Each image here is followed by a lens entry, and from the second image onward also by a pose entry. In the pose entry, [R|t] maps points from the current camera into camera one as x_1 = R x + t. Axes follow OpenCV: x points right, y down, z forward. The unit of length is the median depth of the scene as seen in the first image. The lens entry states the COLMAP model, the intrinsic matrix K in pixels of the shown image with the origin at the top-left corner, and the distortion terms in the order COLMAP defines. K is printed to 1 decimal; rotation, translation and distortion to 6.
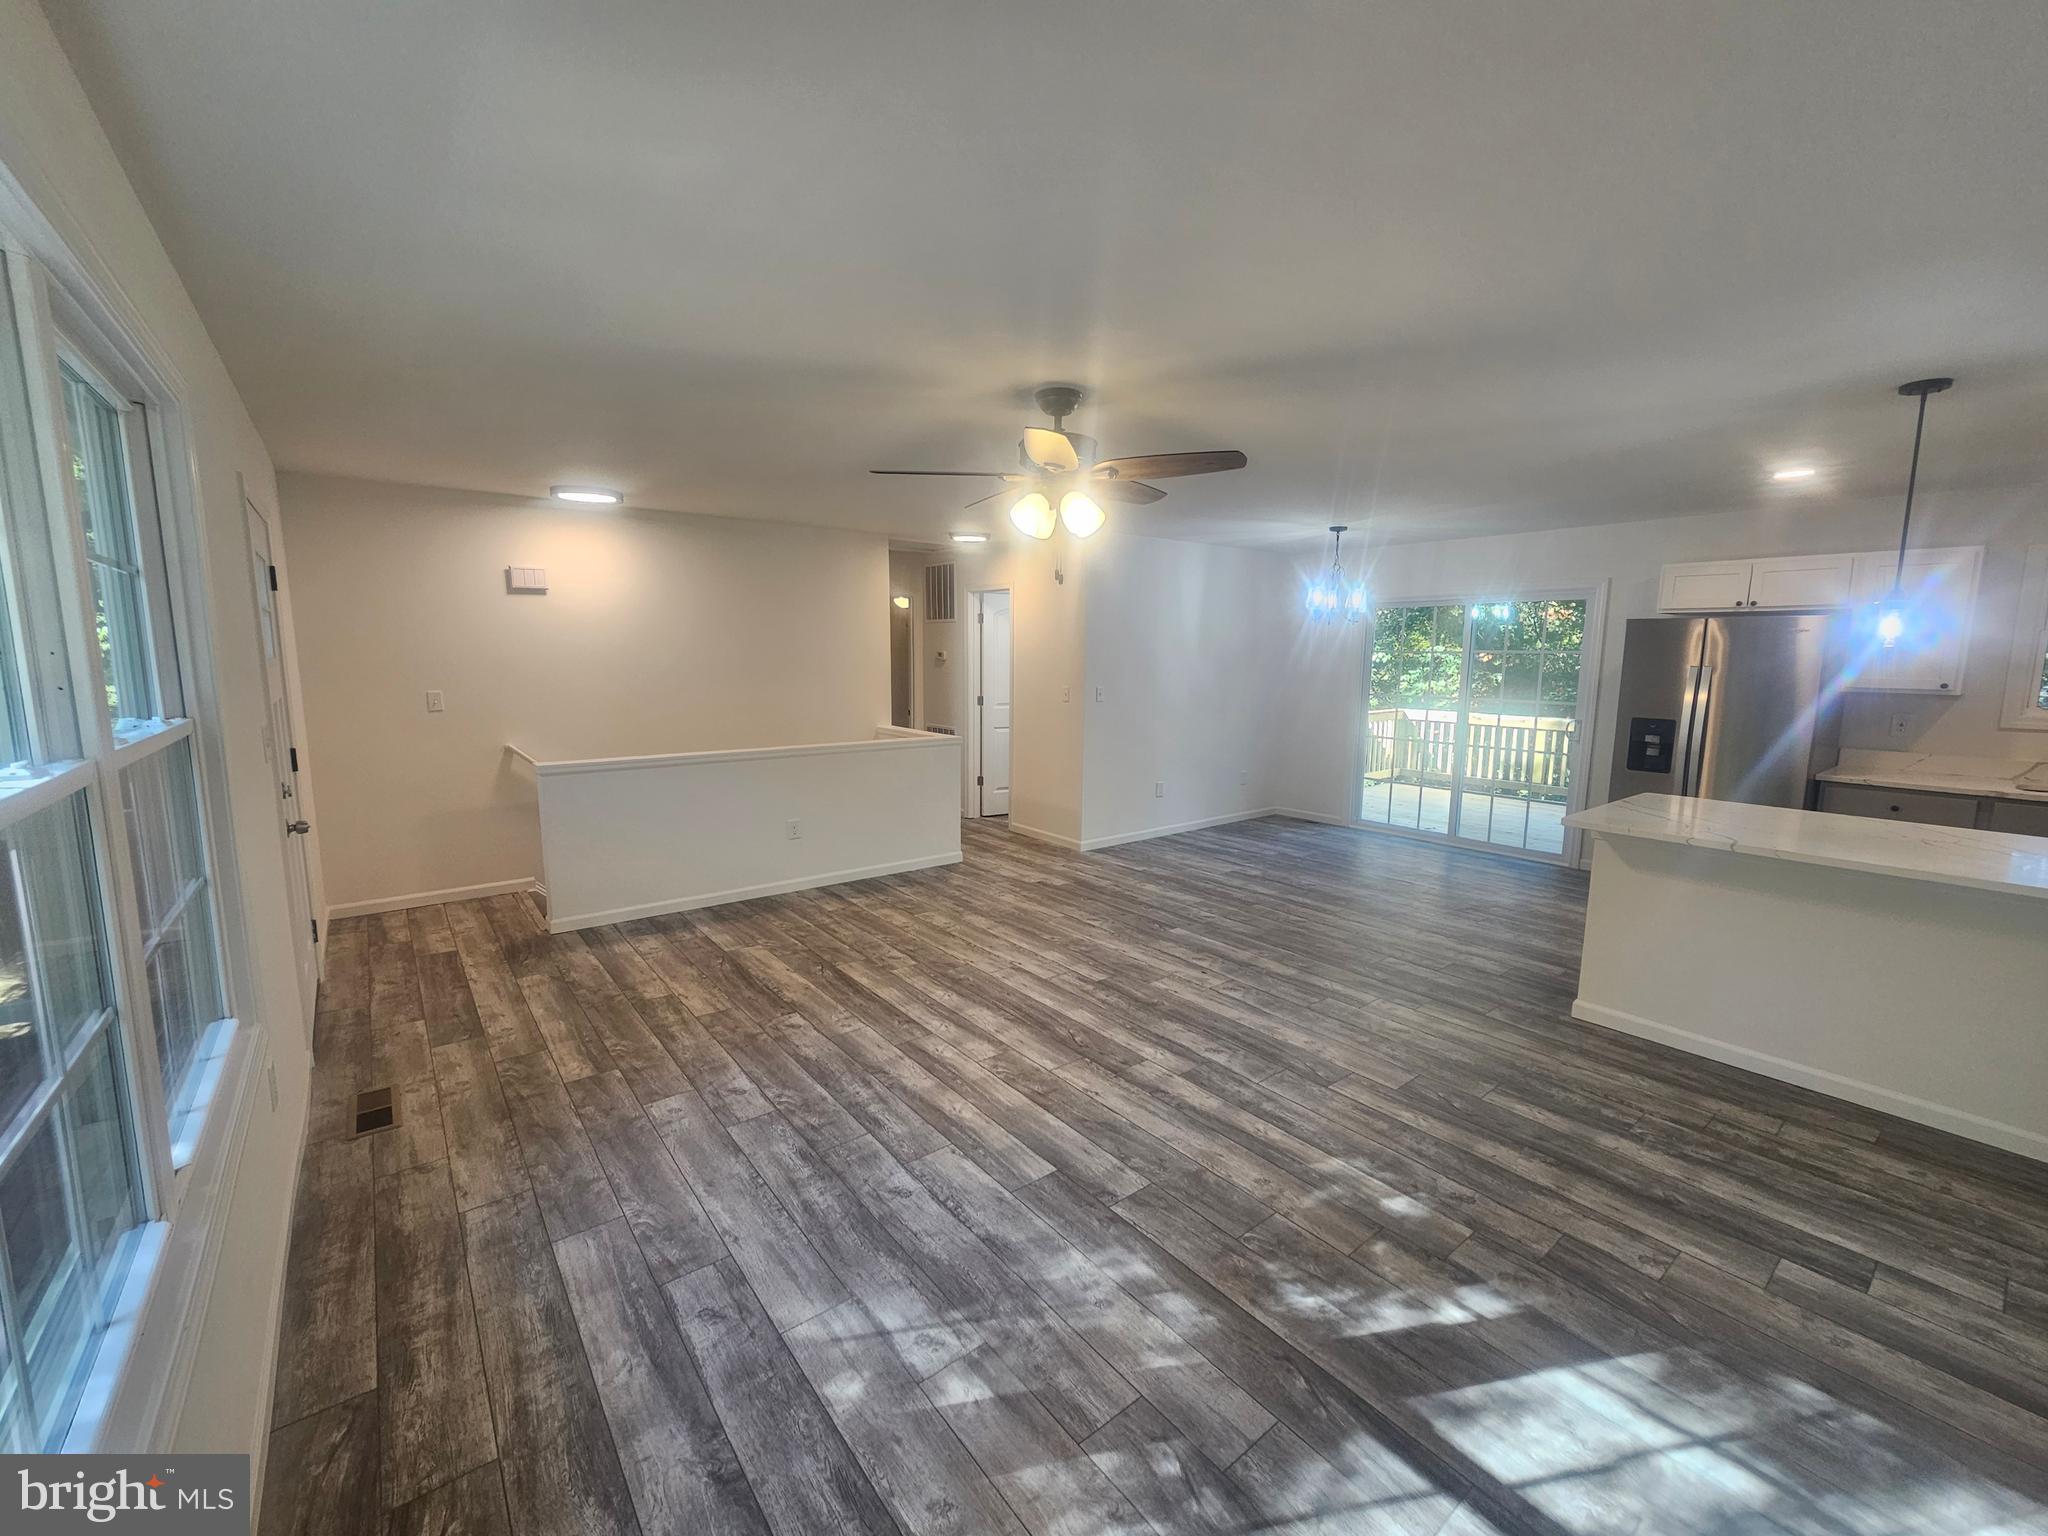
lens RADIAL K [[837.8, 0, 1009.1], [0, 837.8, 775.4], [0, 0, 1]] dist [-0.003598, 0.000042]
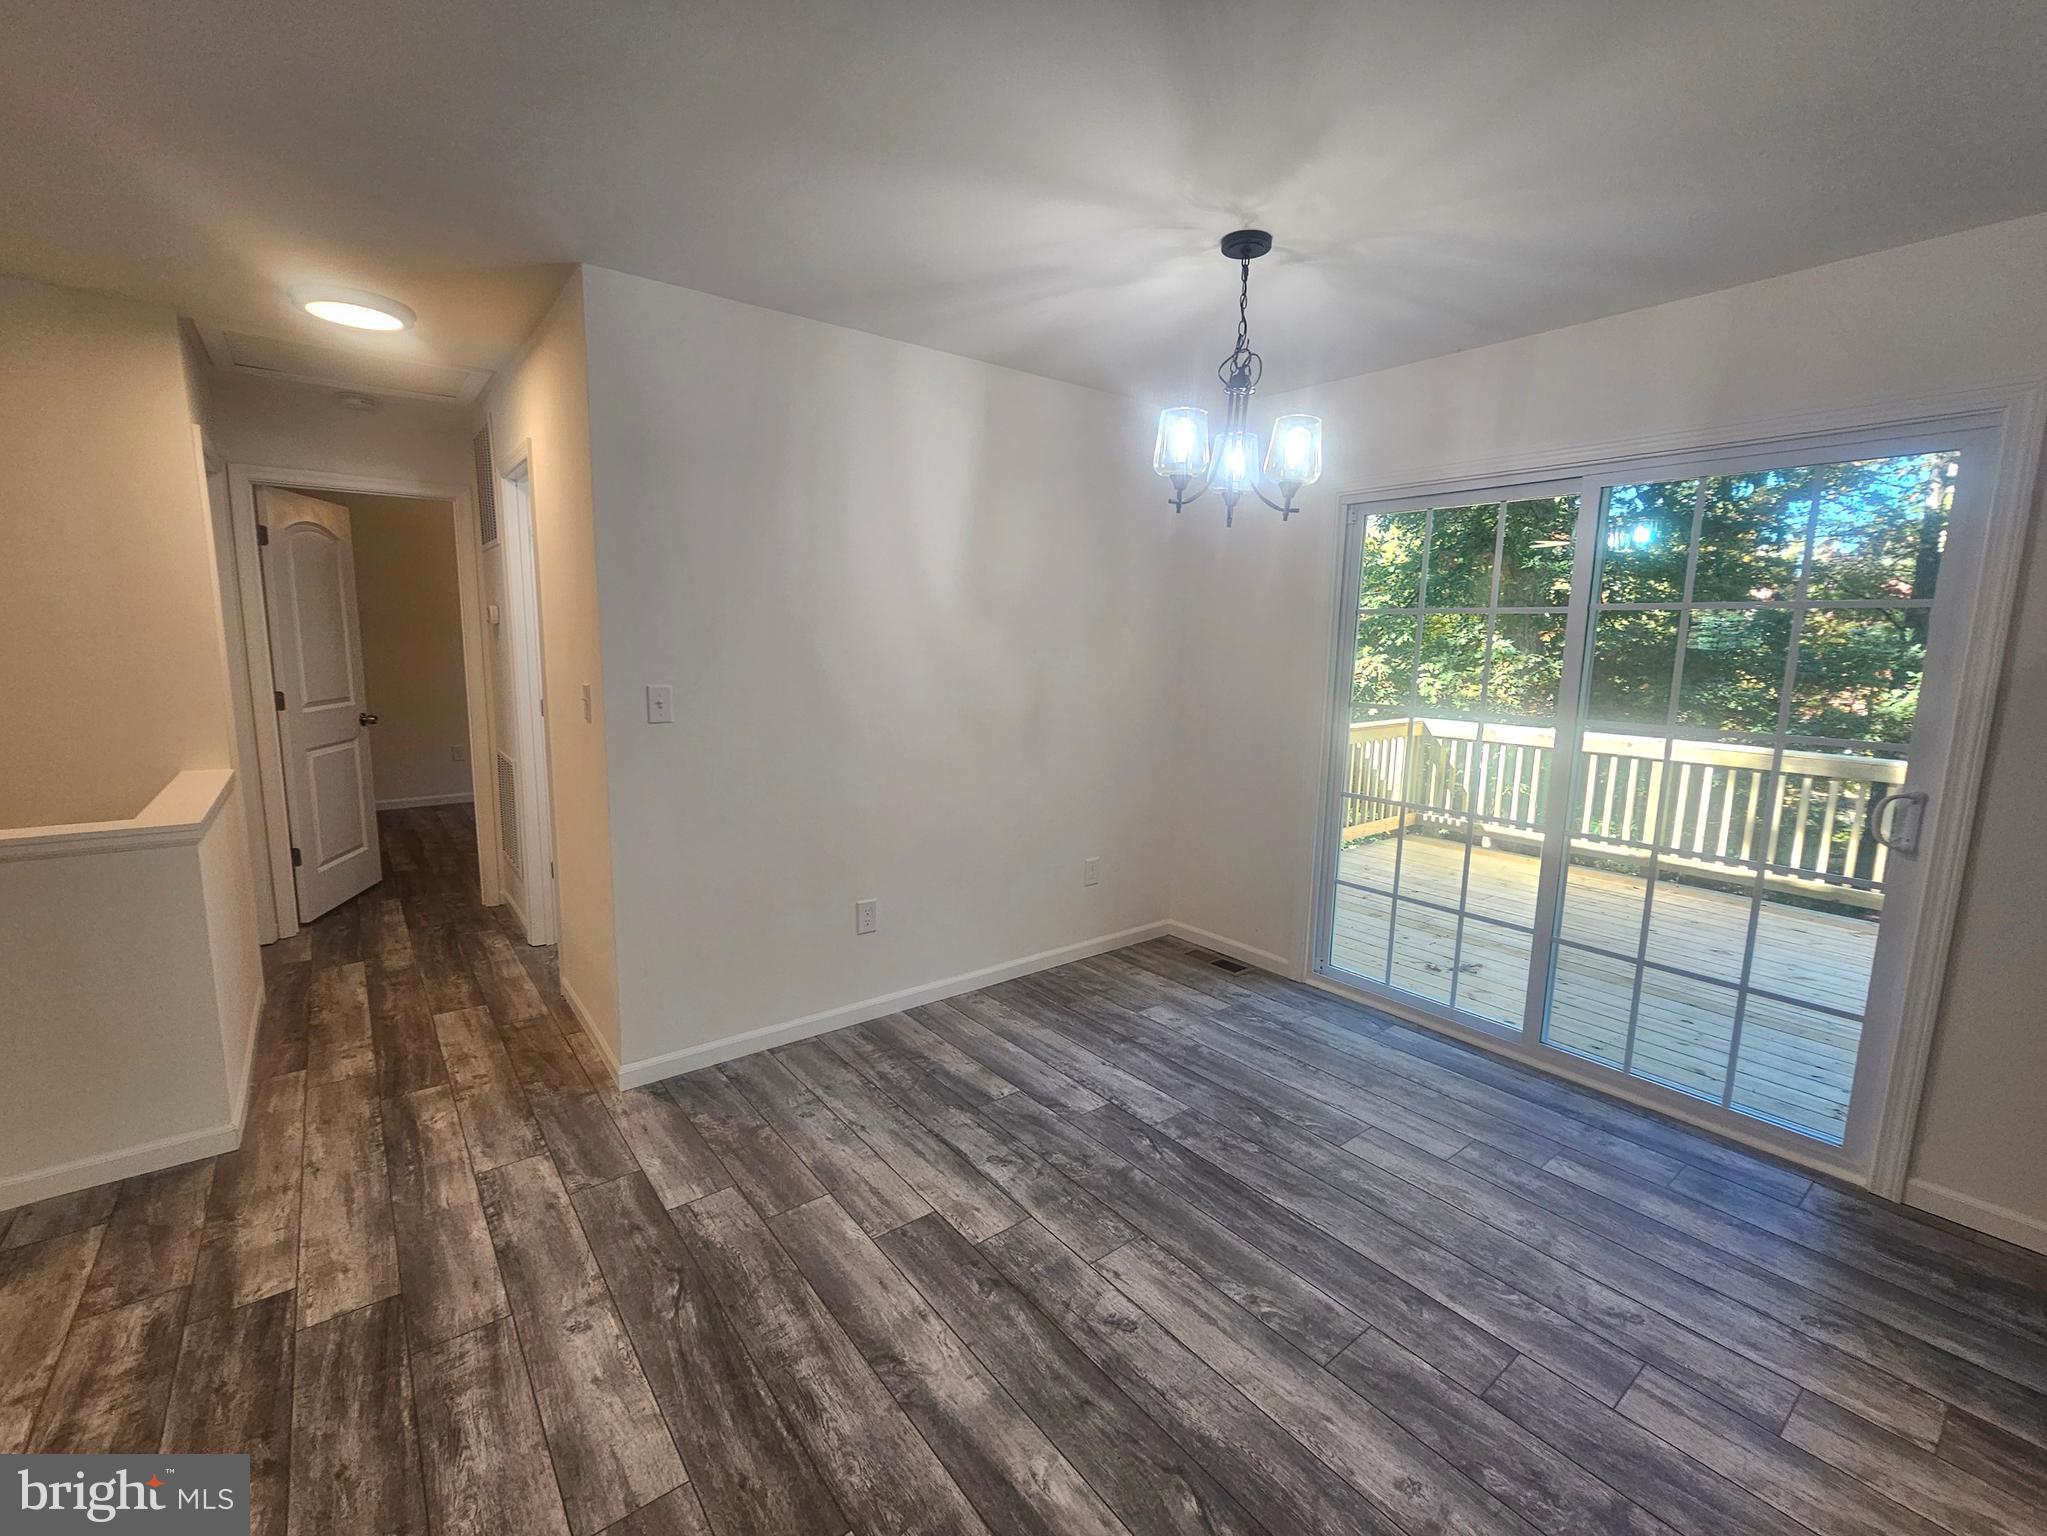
lens RADIAL K [[878.2, 0, 1026.5], [0, 878.2, 770.8], [0, 0, 1]] dist [-0.003462, 0.000517]
pose [[0.999814, 0.008261, 0.017443, 0.333263], [-0.008396, 0.999935, 0.007657, -0.082983], [-0.017378, -0.007802, 0.999819, 0.707651]]
